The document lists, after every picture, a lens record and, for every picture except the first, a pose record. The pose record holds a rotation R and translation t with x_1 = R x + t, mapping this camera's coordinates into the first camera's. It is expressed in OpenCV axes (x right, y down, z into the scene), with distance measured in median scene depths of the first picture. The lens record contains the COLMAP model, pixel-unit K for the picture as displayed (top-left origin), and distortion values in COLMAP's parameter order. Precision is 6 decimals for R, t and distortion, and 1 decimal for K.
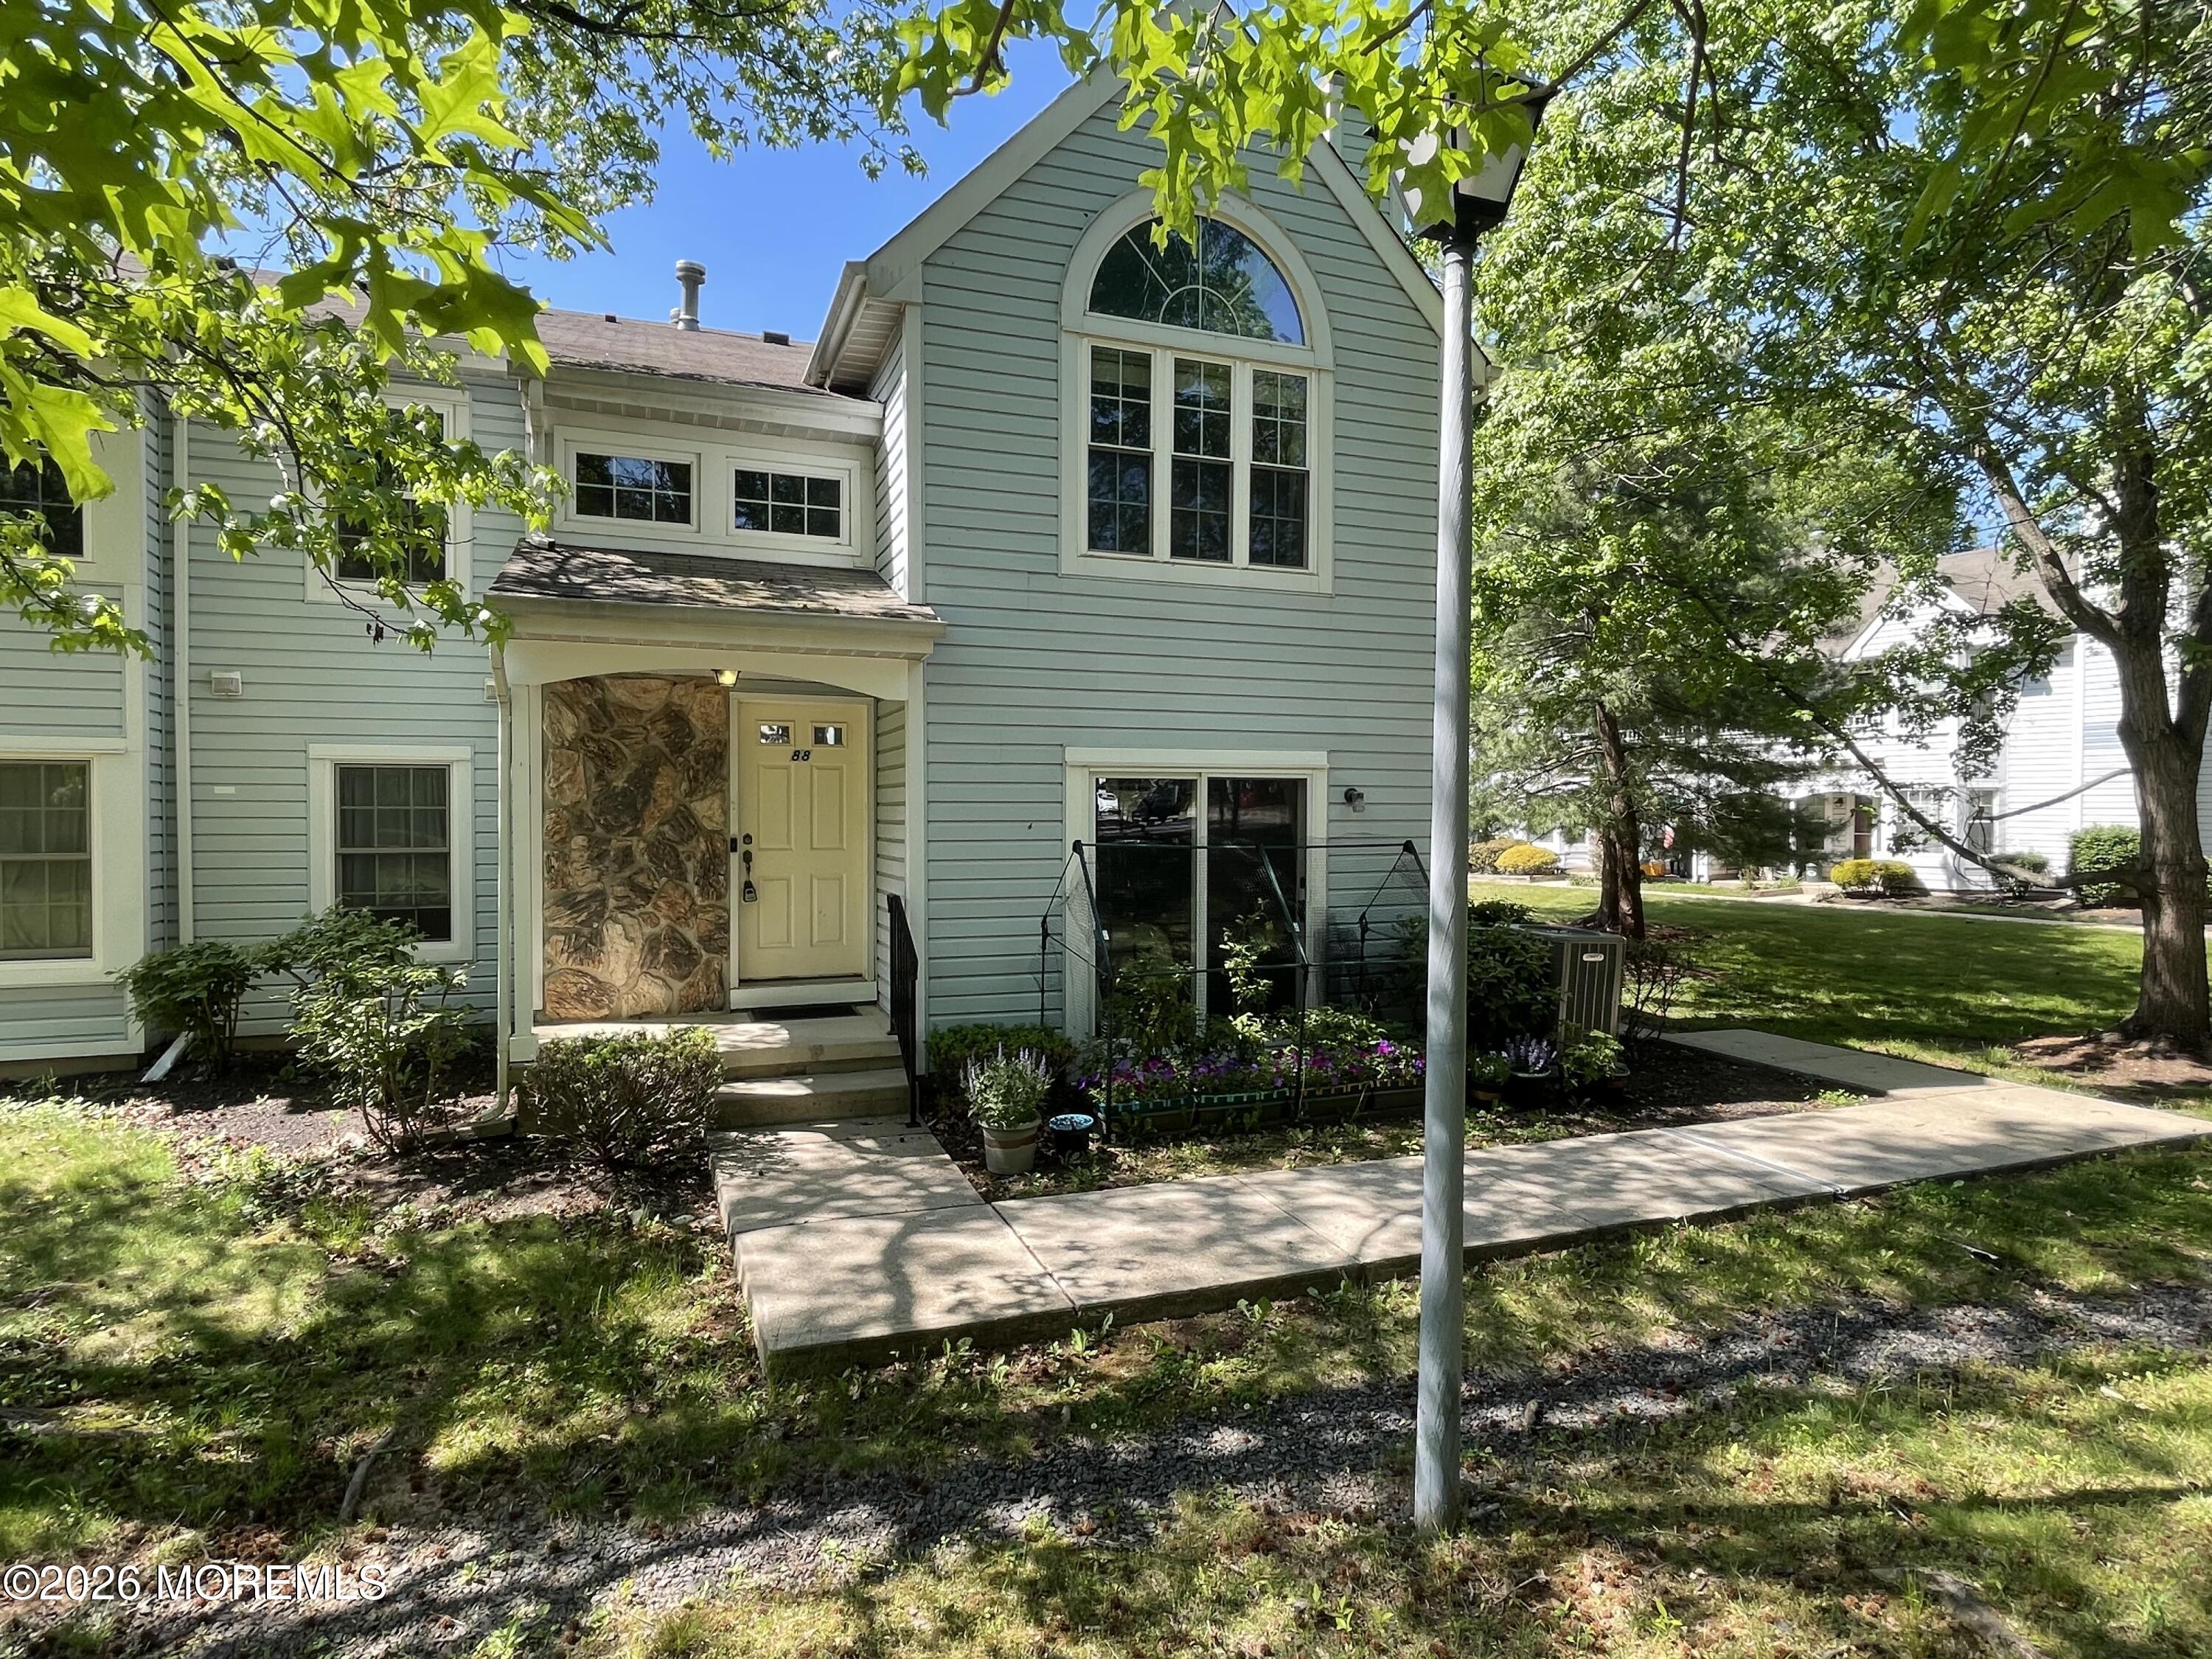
lens RADIAL K [[1210.6, 0, 1106.0], [0, 1210.6, 829.5], [0, 0, 1]] dist [0.002867, -0.021804]
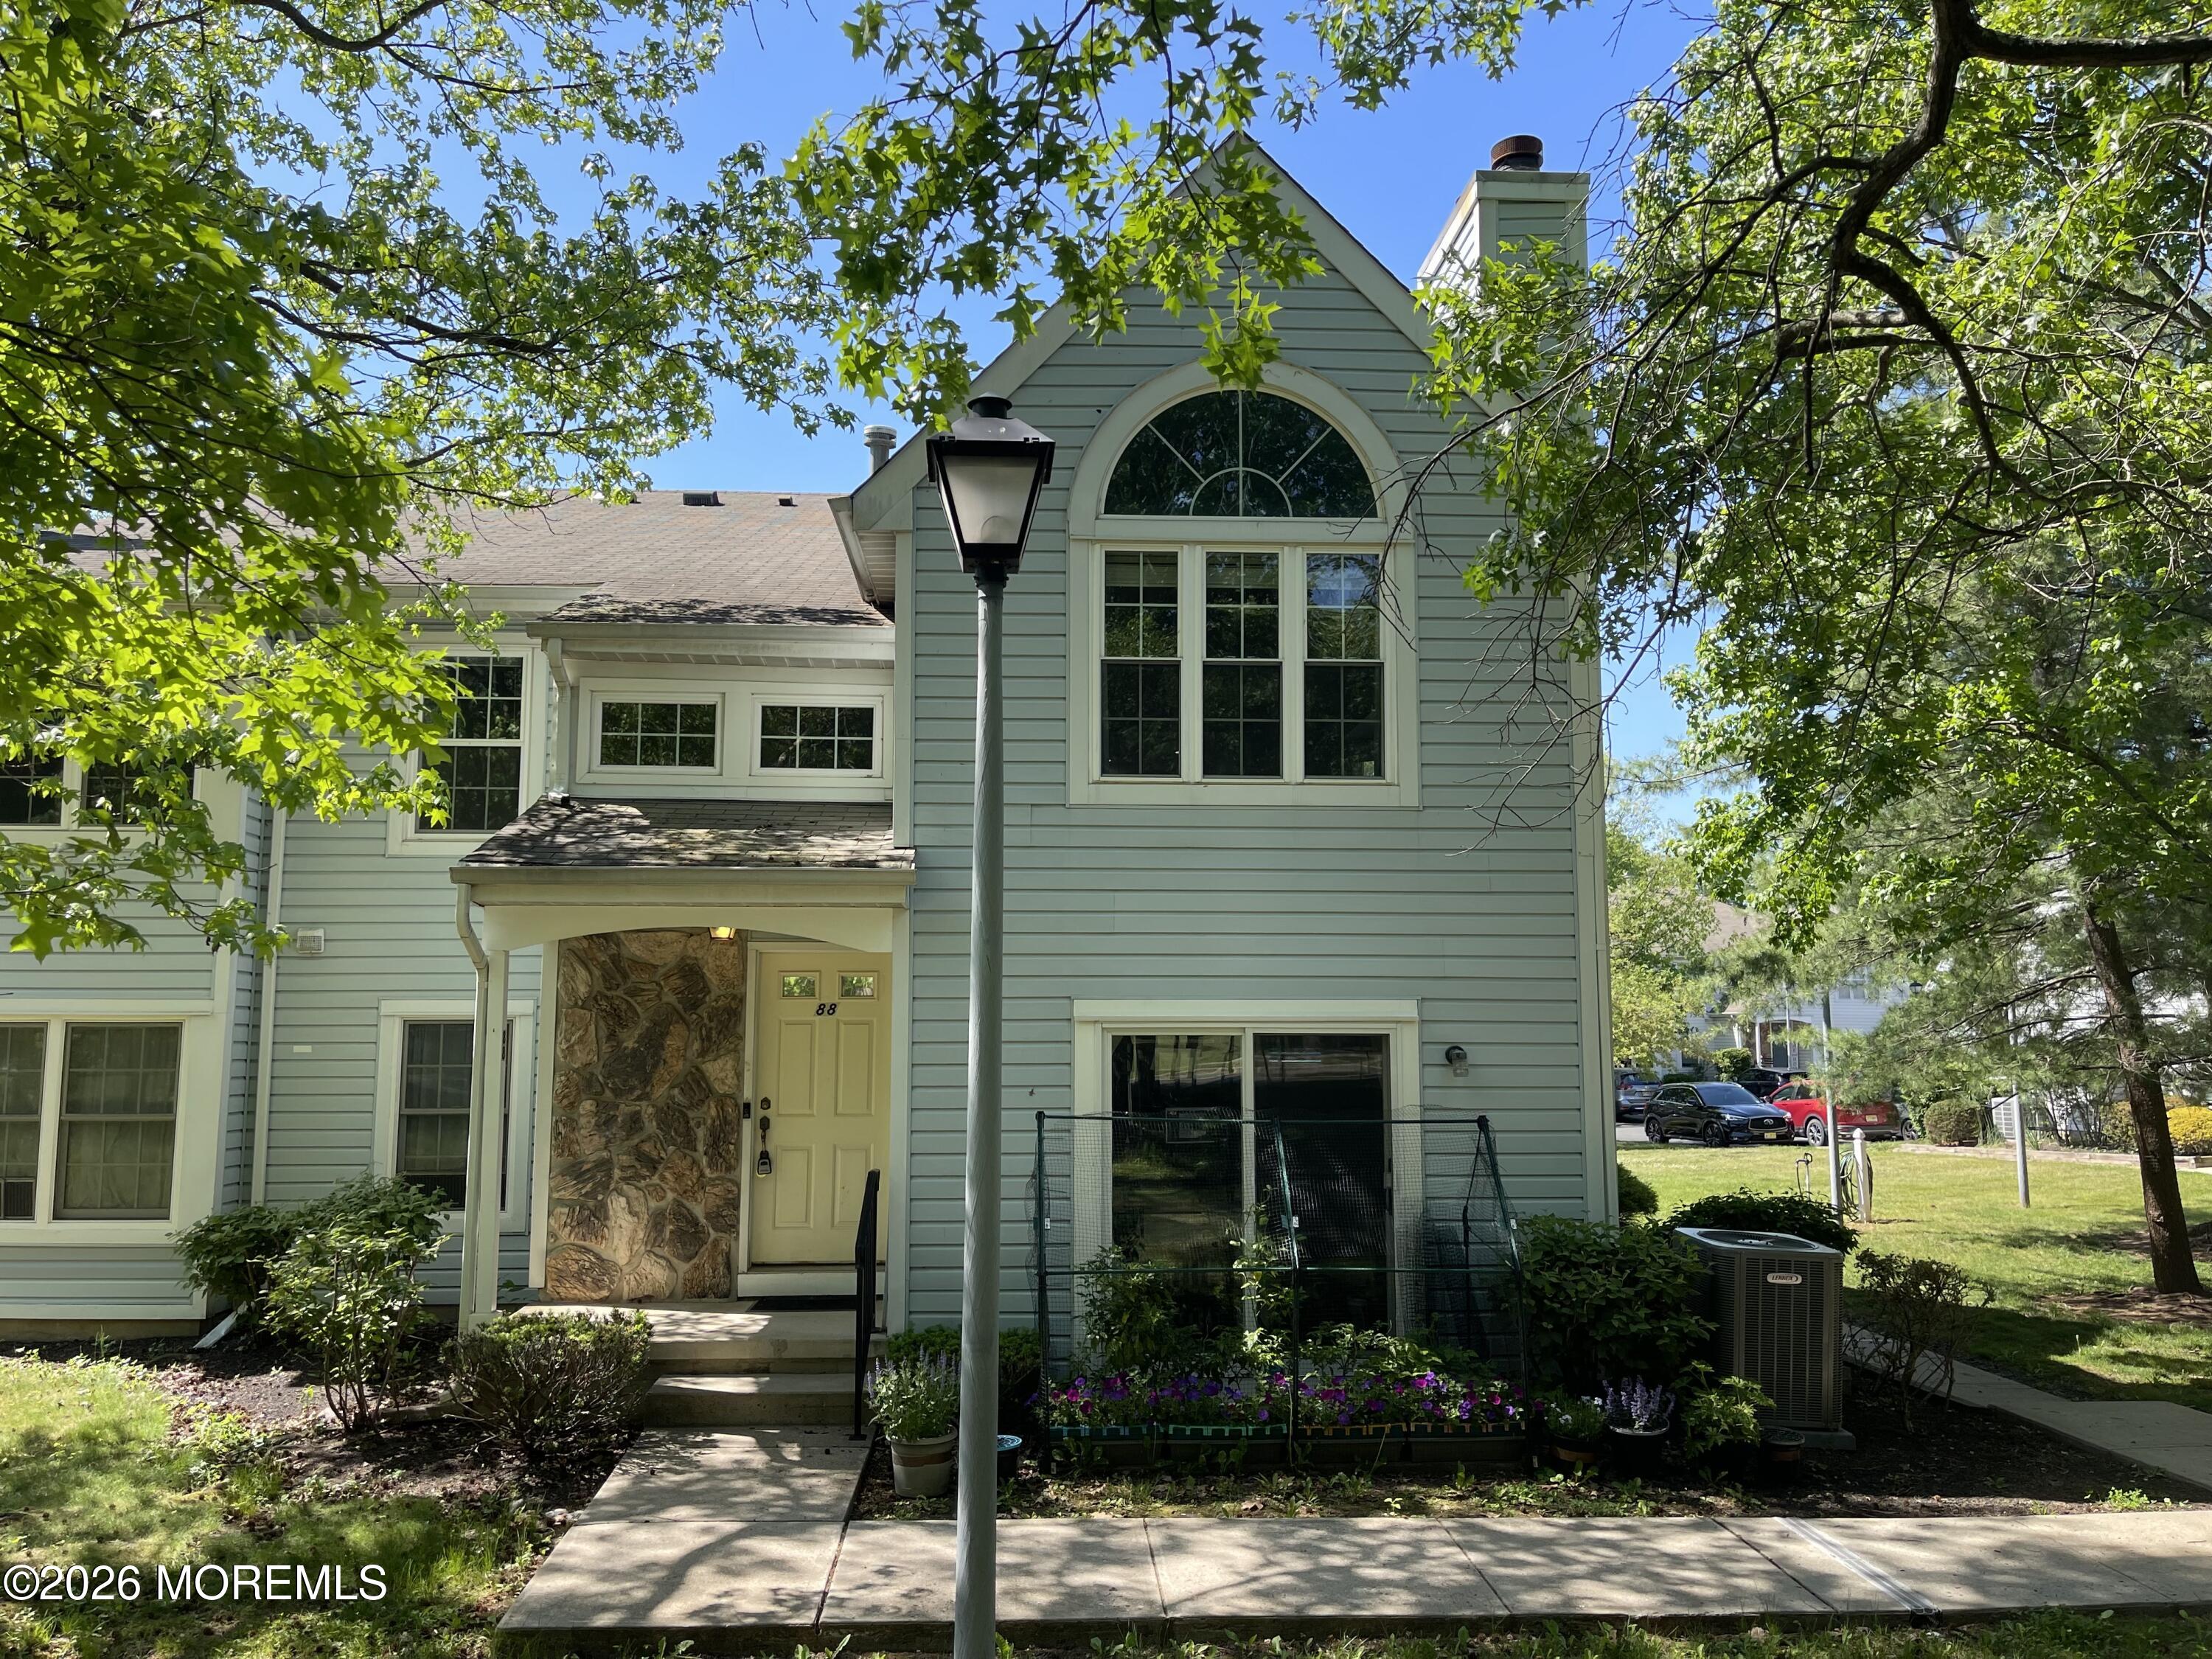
lens RADIAL K [[1715.7, 0, 1106.0], [0, 1715.7, 829.5], [0, 0, 1]] dist [0.101742, -0.169021]
pose [[0.949507, -0.038899, -0.311326, 0.364659], [-0.003841, 0.990769, -0.135507, -0.021681], [0.313724, 0.129861, 0.940592, -0.166215]]
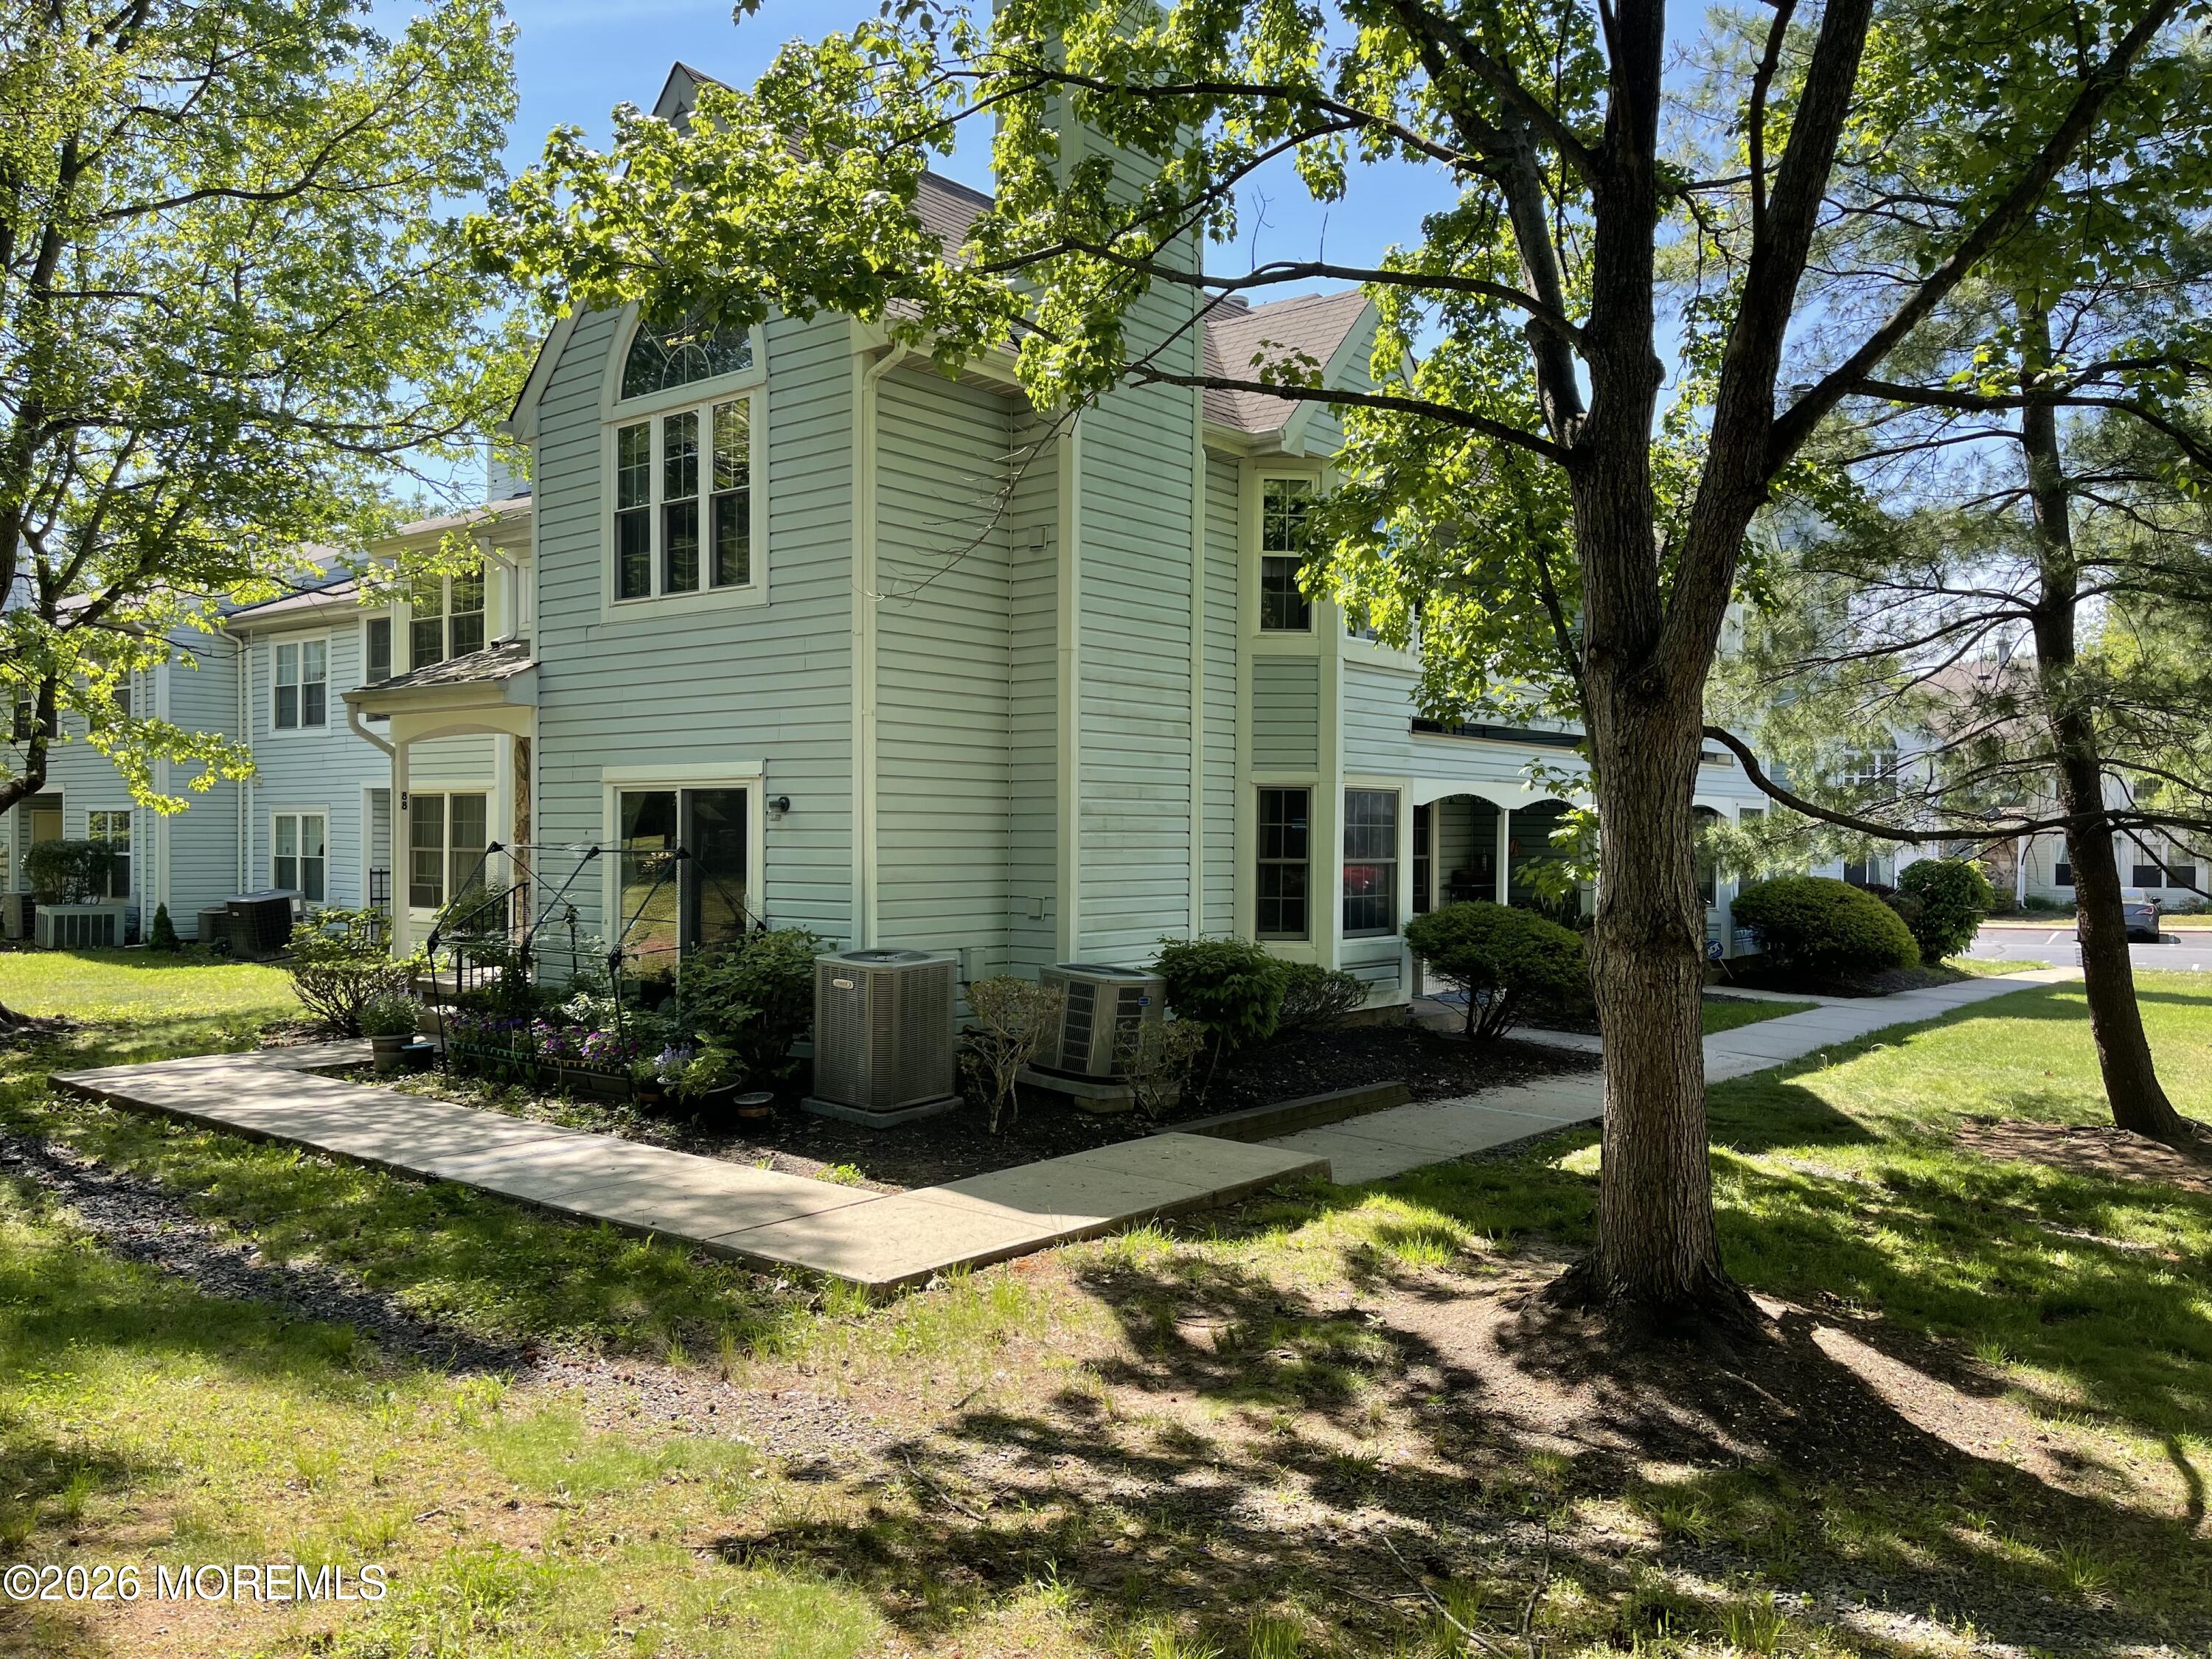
lens RADIAL K [[1715.7, 0, 1106.0], [0, 1715.7, 829.5], [0, 0, 1]] dist [0.101742, -0.169021]
pose [[0.494770, 0.000334, -0.869024, 1.646019], [-0.020923, 0.999715, -0.011528, 0.003506], [0.868772, 0.023887, 0.494636, 0.566514]]
